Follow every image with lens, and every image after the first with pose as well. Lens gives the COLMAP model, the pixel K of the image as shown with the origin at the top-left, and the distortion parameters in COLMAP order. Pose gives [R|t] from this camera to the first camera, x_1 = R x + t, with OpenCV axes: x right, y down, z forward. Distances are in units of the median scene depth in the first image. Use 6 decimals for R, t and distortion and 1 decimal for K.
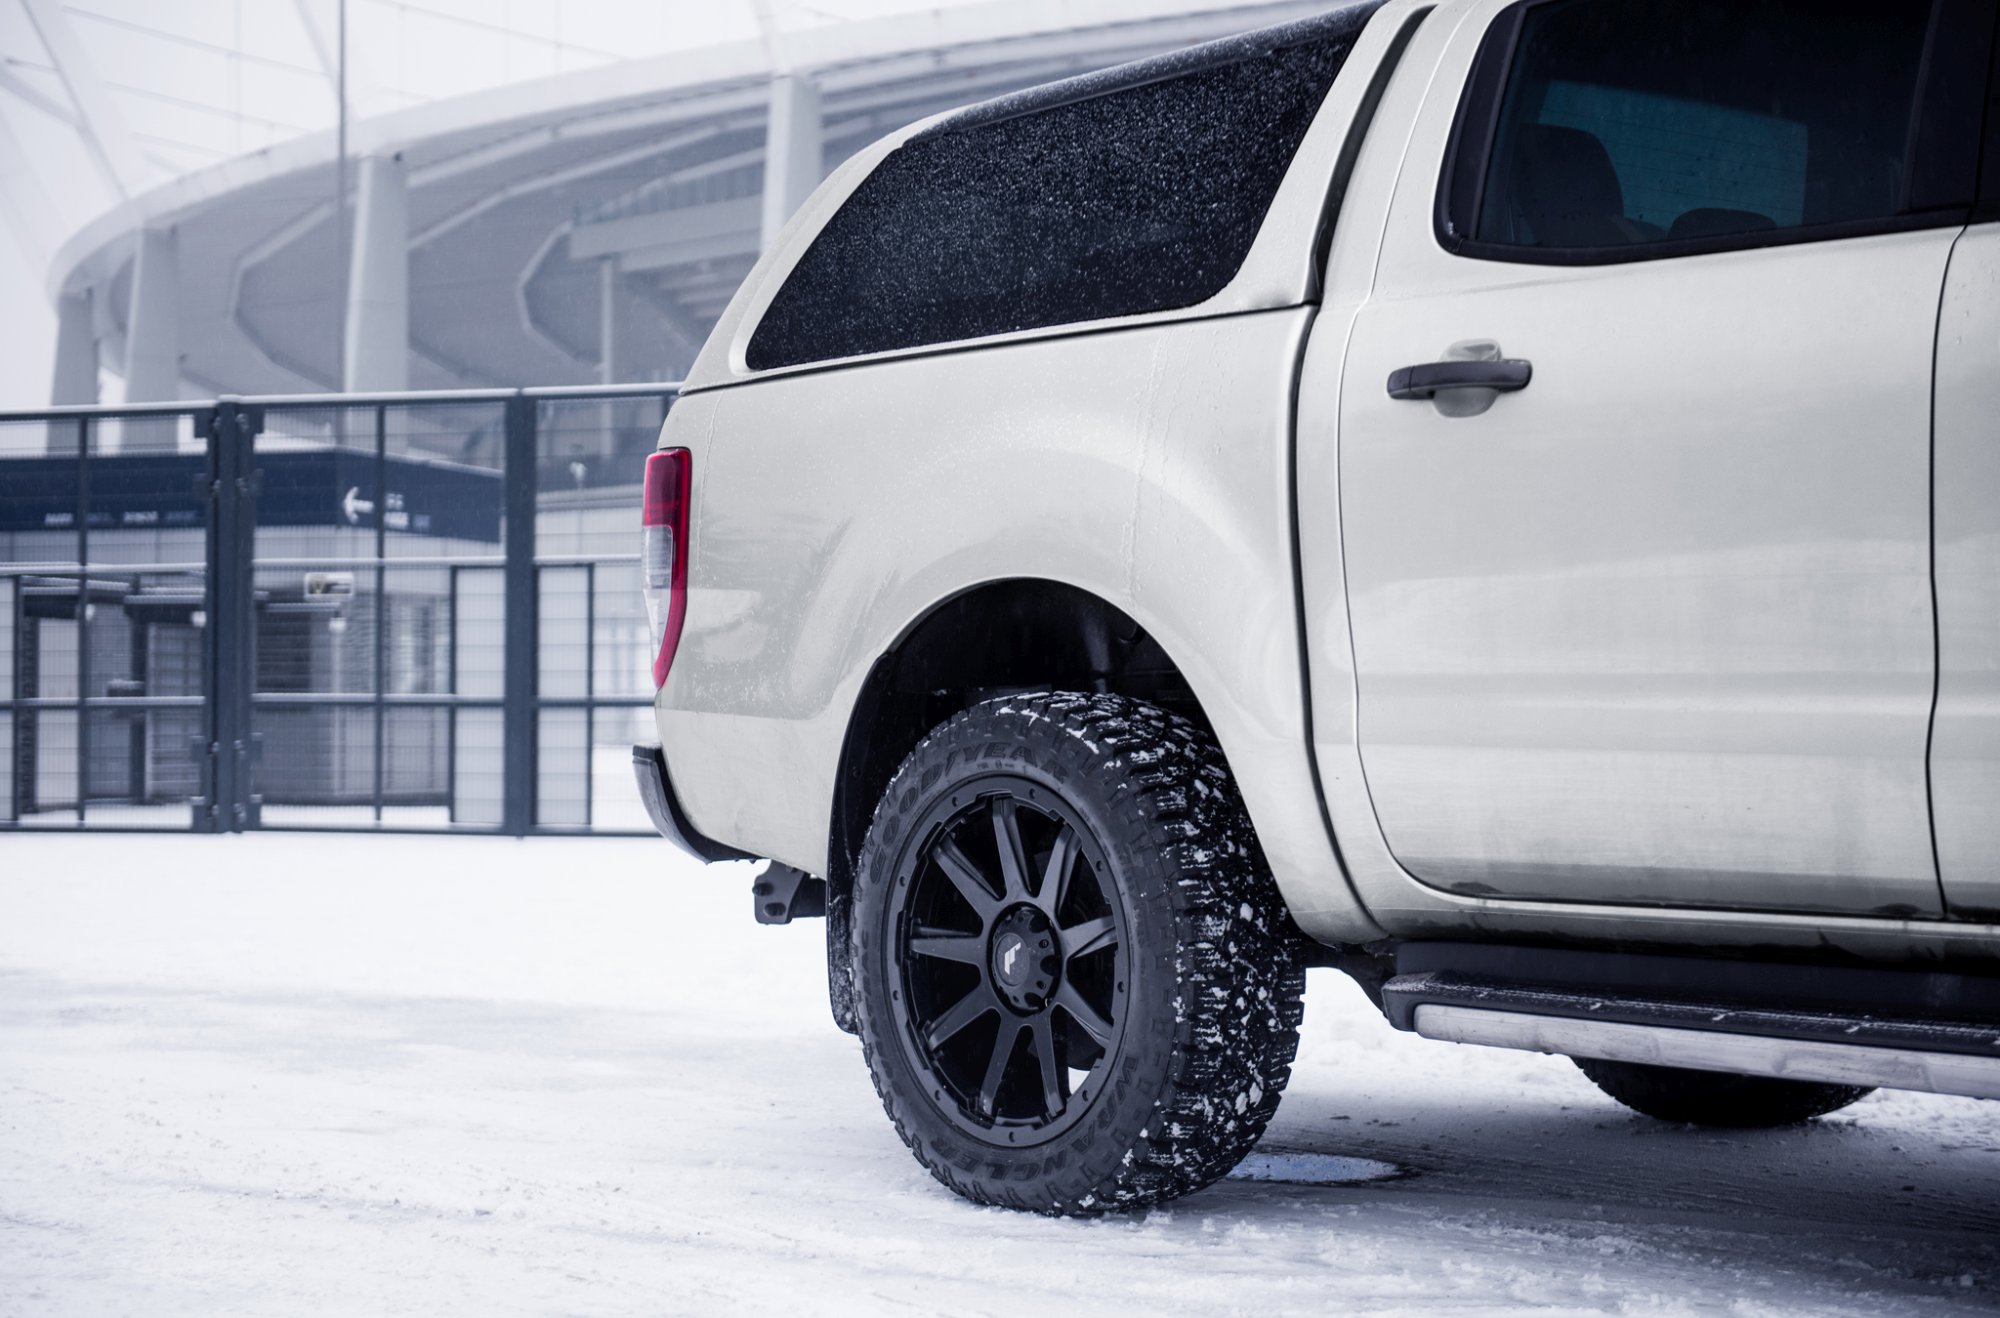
lens RADIAL K [[3176.5, 0, 1000.0], [0, 3176.5, 659.0], [0, 0, 1]] dist [0.134065, -0.014225]
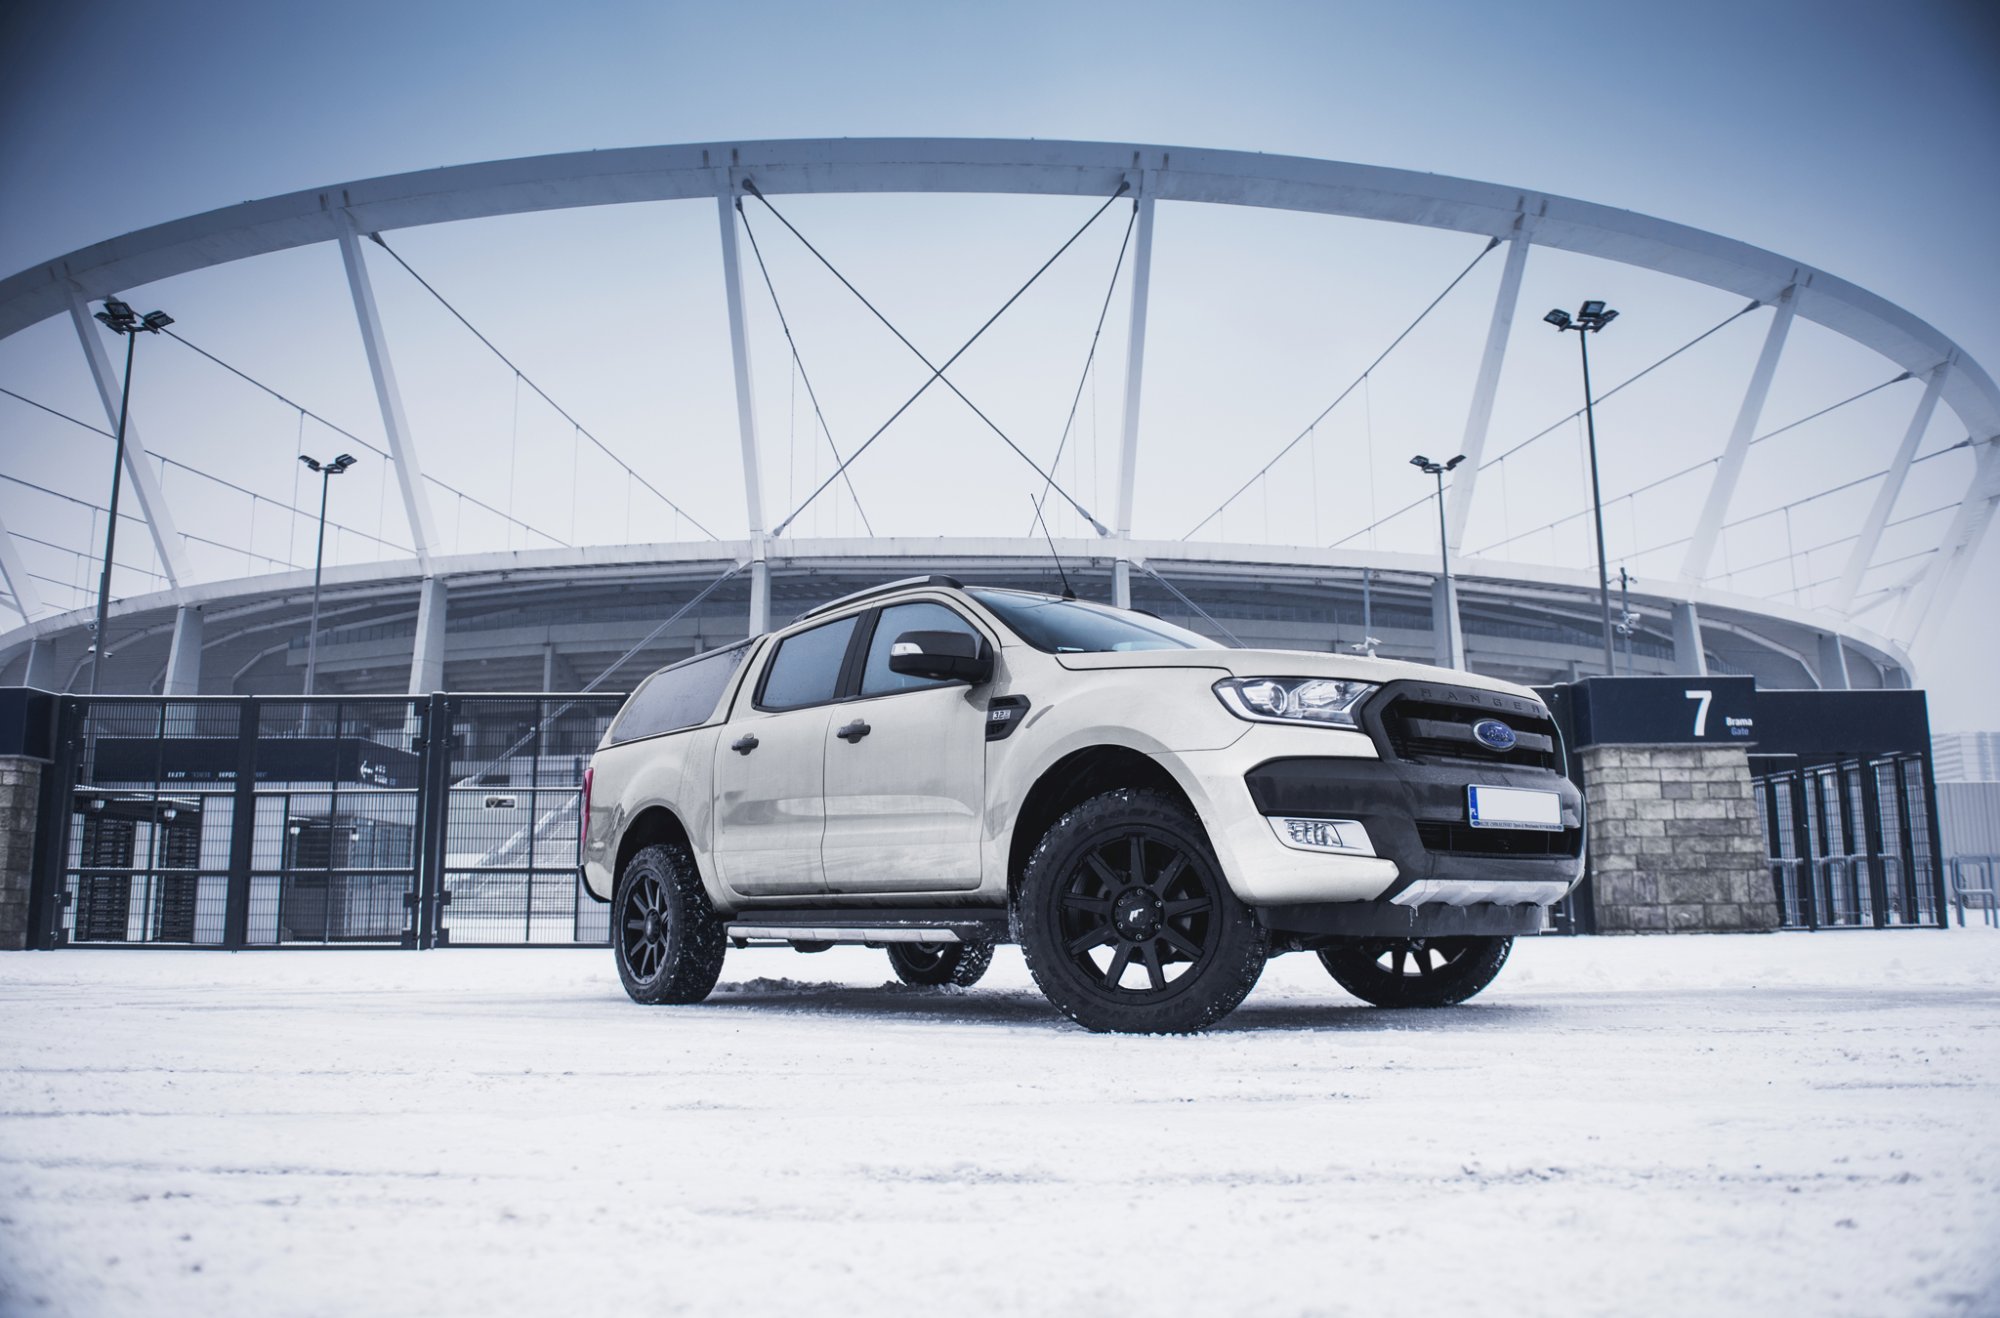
lens RADIAL K [[1451.3, 0, 1000.0], [0, 1451.3, 659.0], [0, 0, 1]] dist [-0.041863, -0.002522]
pose [[0.927654, 0.054407, 0.369455, -0.207770], [0.002344, 0.988462, -0.151450, 0.015988], [-0.373432, 0.141359, 0.916824, 0.140594]]
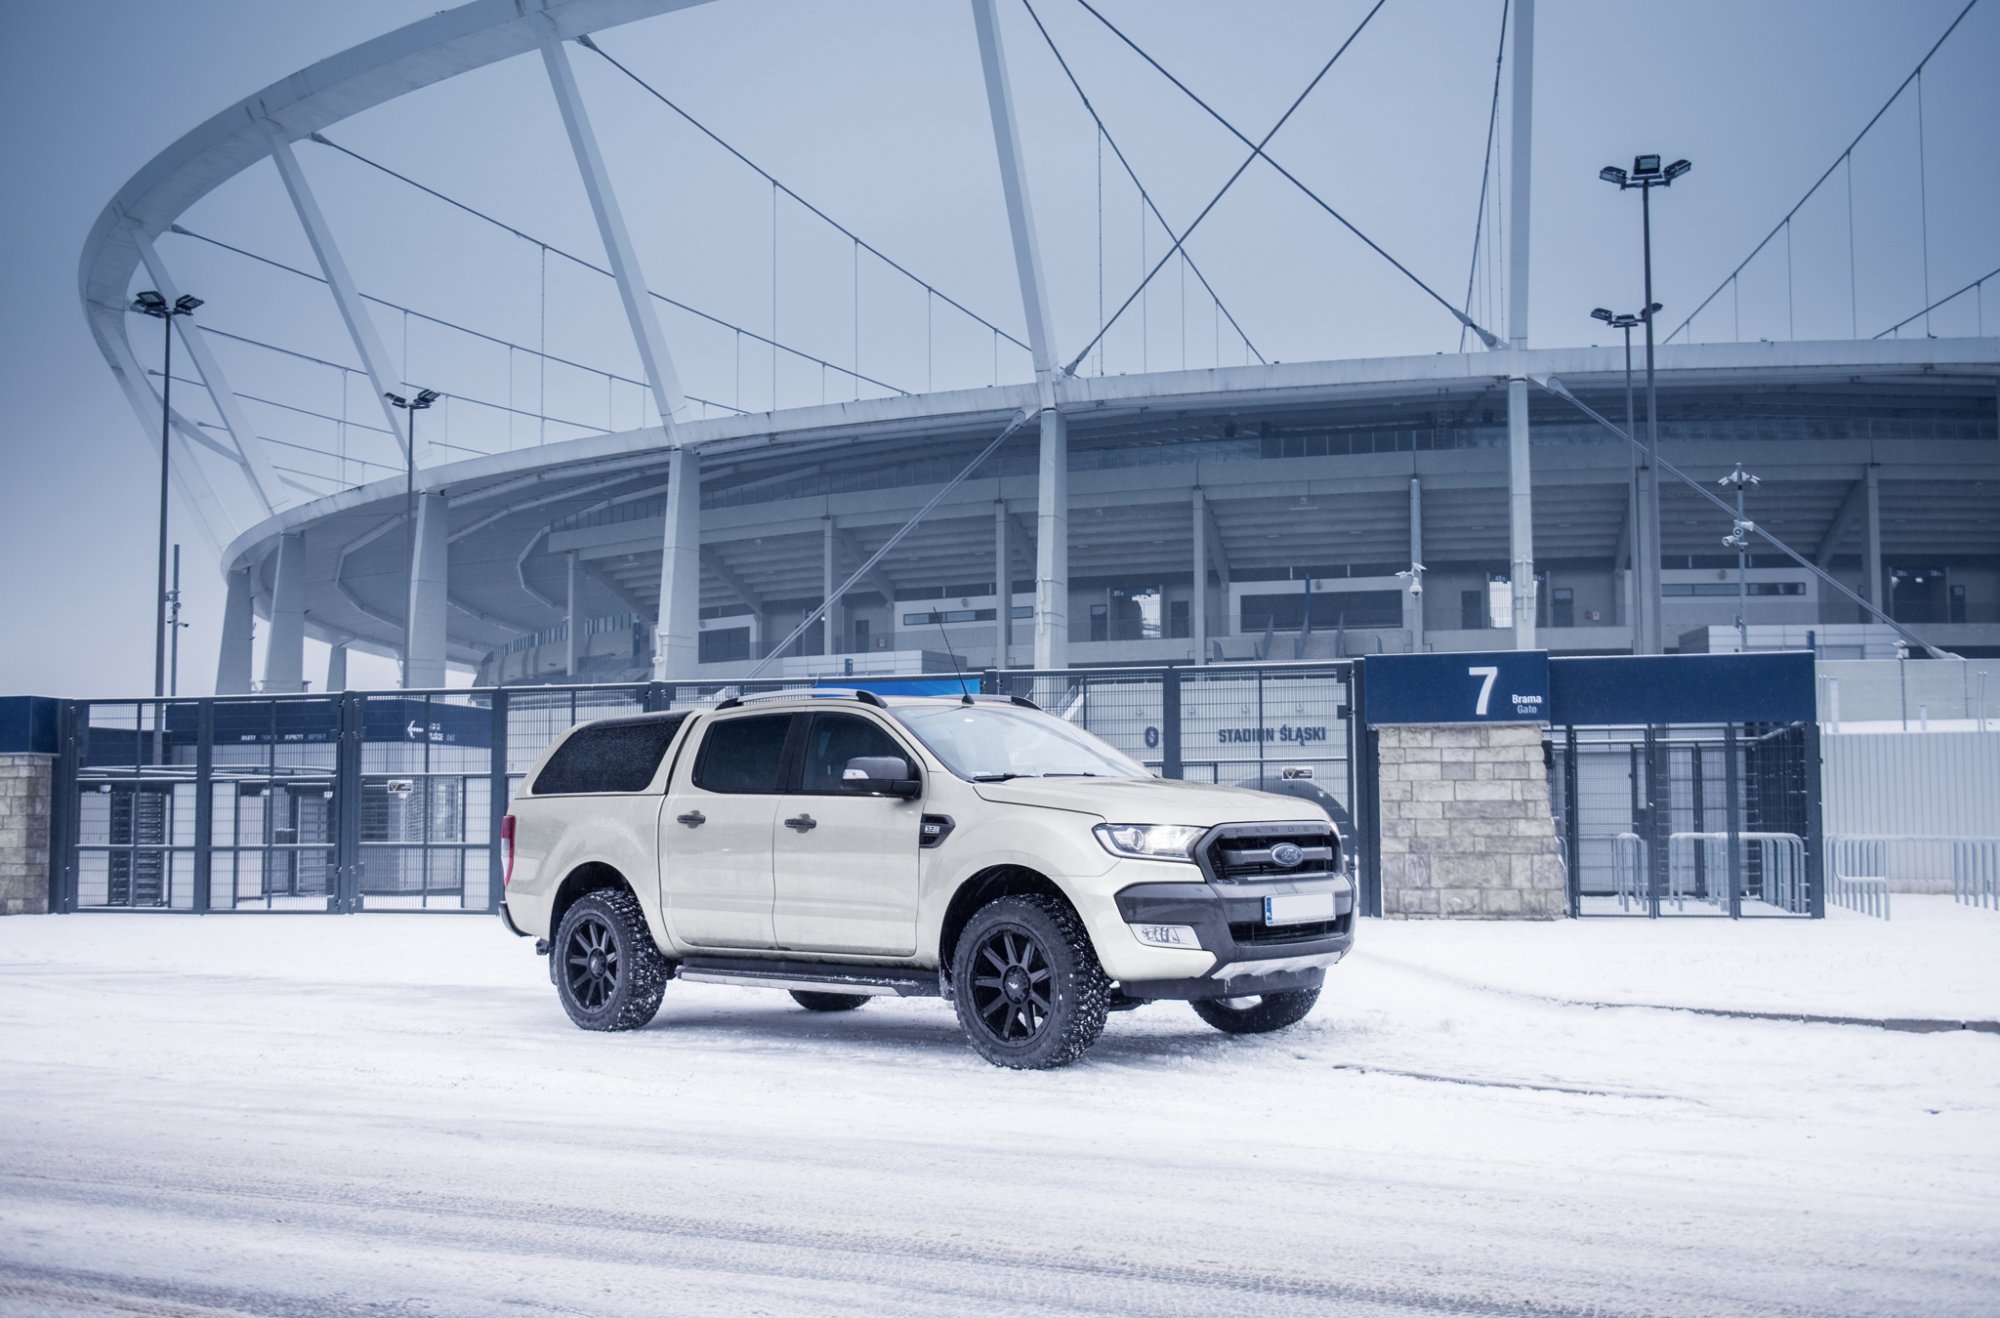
lens RADIAL K [[2035.2, 0, 1000.0], [0, 2035.2, 659.0], [0, 0, 1]] dist [0.040915, -0.003757]
pose [[0.996712, -0.000857, 0.081023, 0.046411], [0.005782, 0.998147, -0.060572, -0.018741], [-0.080821, 0.060842, 0.994870, -0.235490]]
